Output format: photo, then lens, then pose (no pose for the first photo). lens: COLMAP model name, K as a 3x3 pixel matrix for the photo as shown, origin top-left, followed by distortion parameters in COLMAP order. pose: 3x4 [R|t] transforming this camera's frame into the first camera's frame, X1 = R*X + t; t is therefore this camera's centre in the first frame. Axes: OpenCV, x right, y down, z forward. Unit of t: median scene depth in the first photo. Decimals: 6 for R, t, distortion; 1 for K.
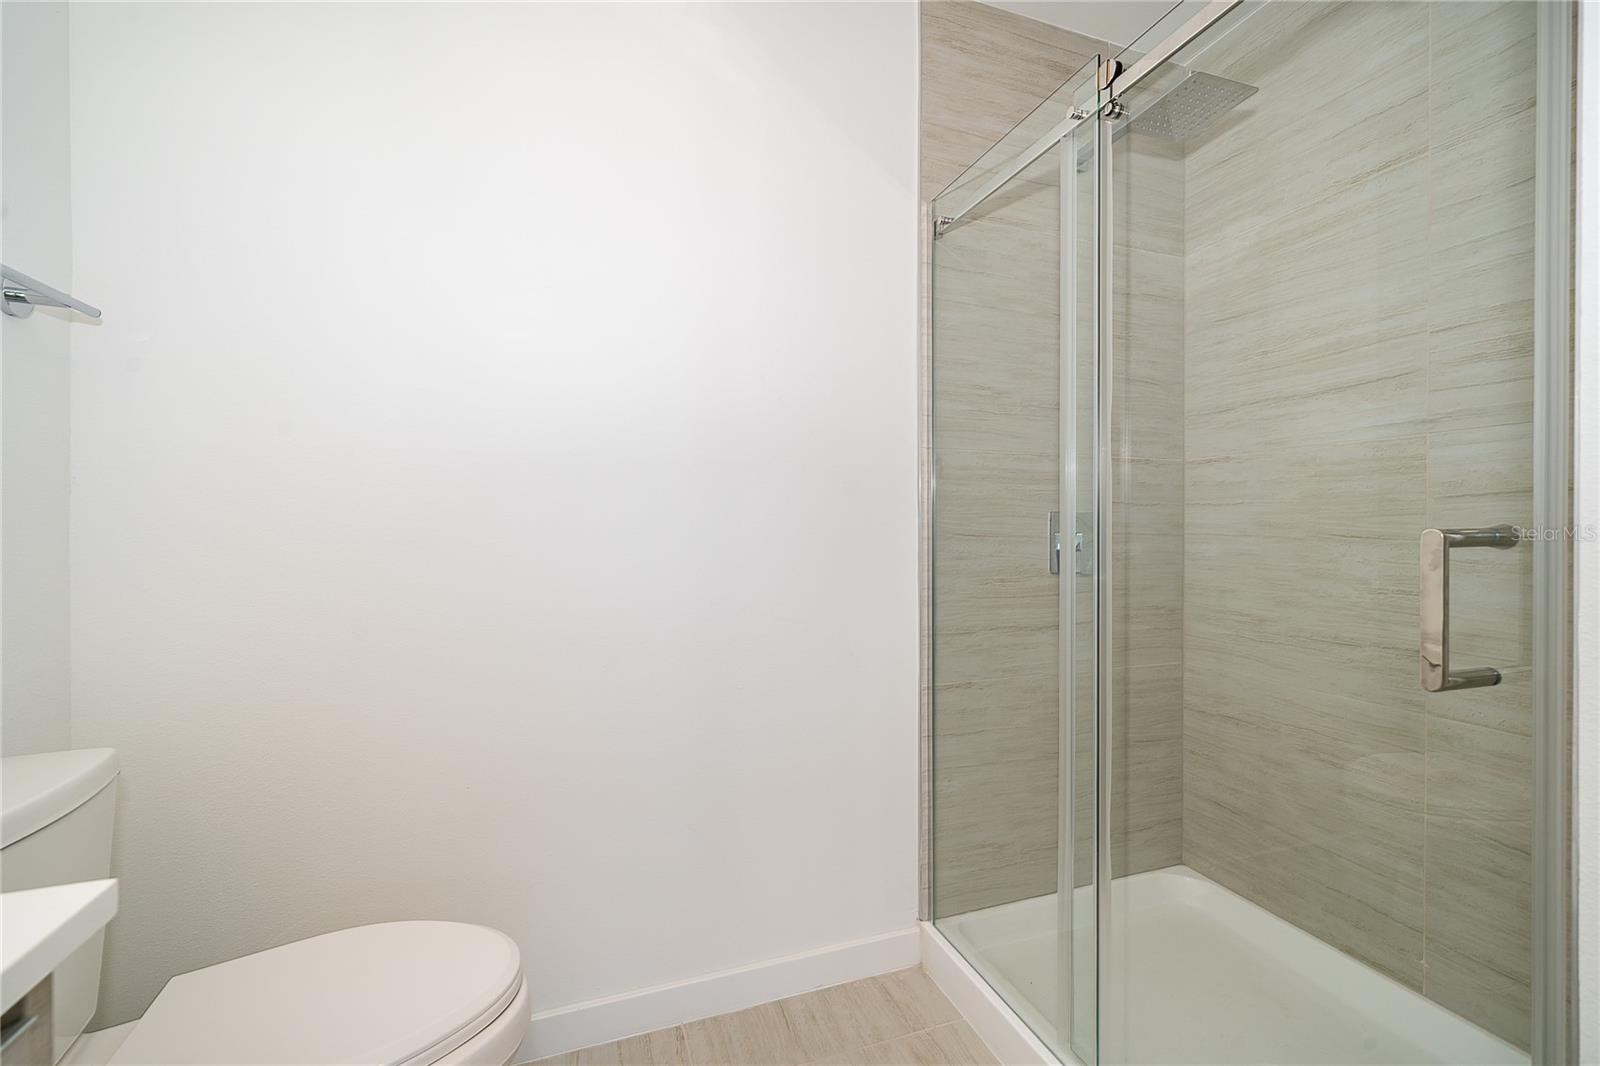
lens RADIAL K [[672.1, 0, 806.0], [0, 672.1, 535.4], [0, 0, 1]] dist [0.000767, 0.000235]
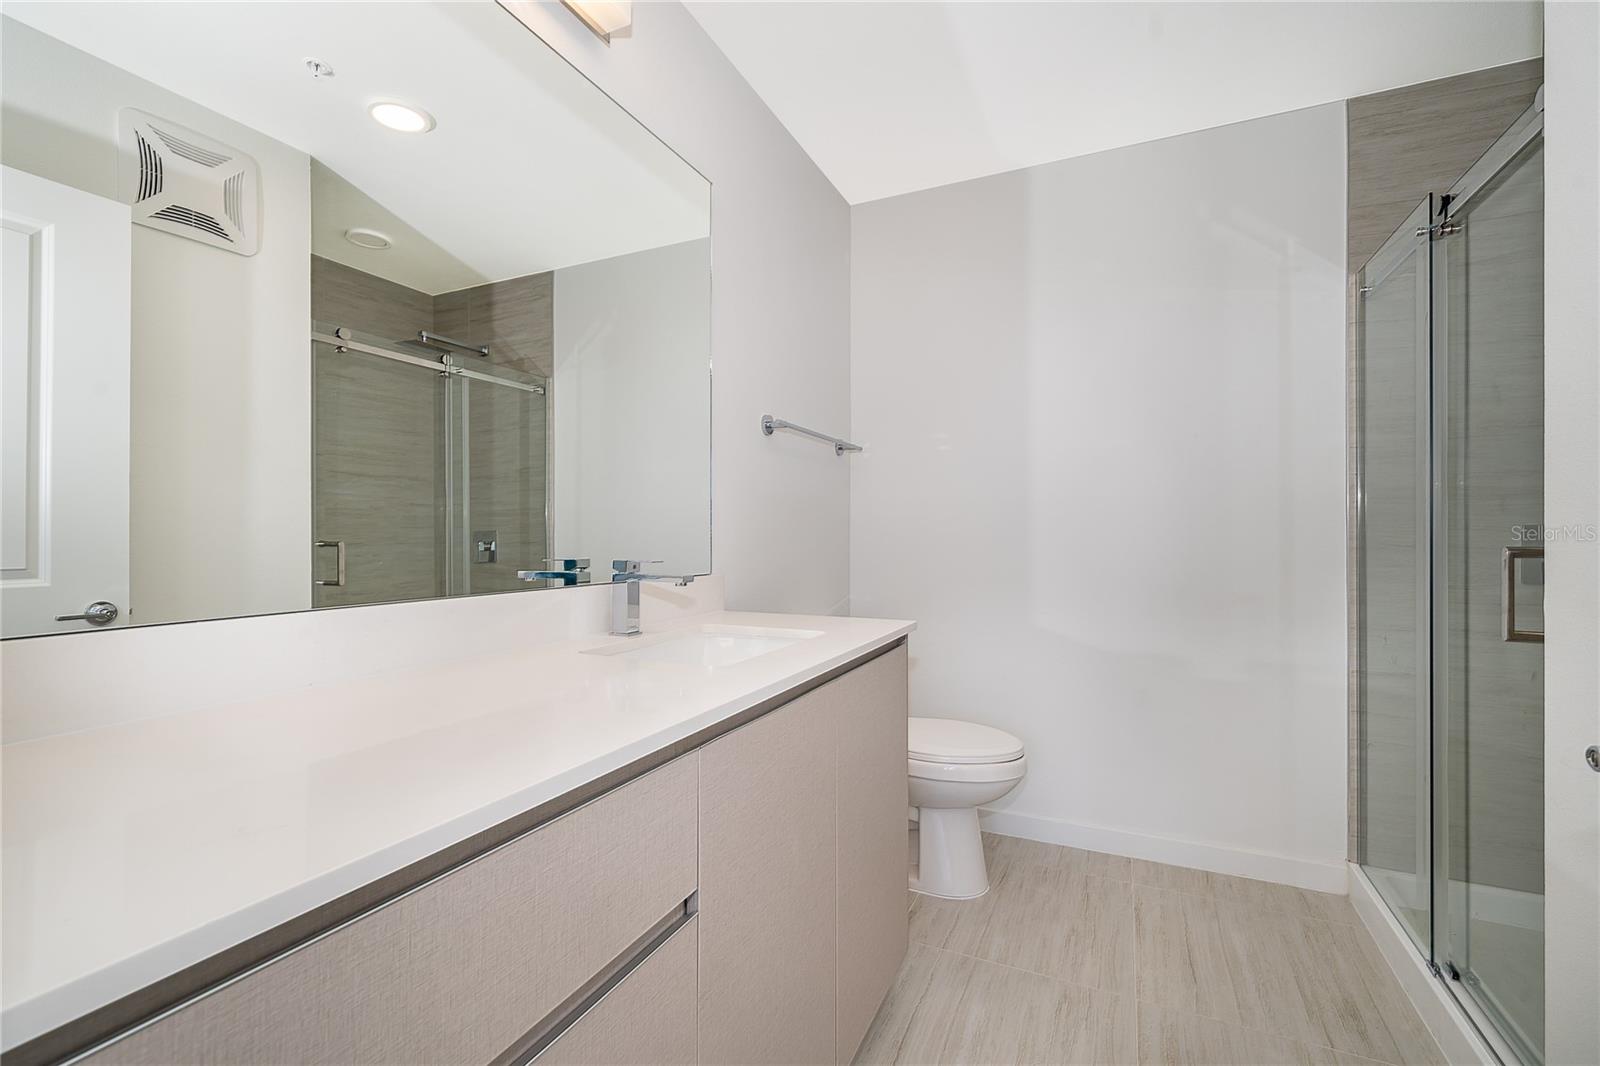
lens RADIAL K [[672.1, 0, 804.3], [0, 672.1, 534.5], [0, 0, 1]] dist [0.000767, 0.000235]
pose [[0.703752, -0.000100, -0.710446, 0.344770], [-0.004677, 0.999978, -0.004773, -0.009860], [0.710430, 0.006681, 0.703736, -0.568790]]
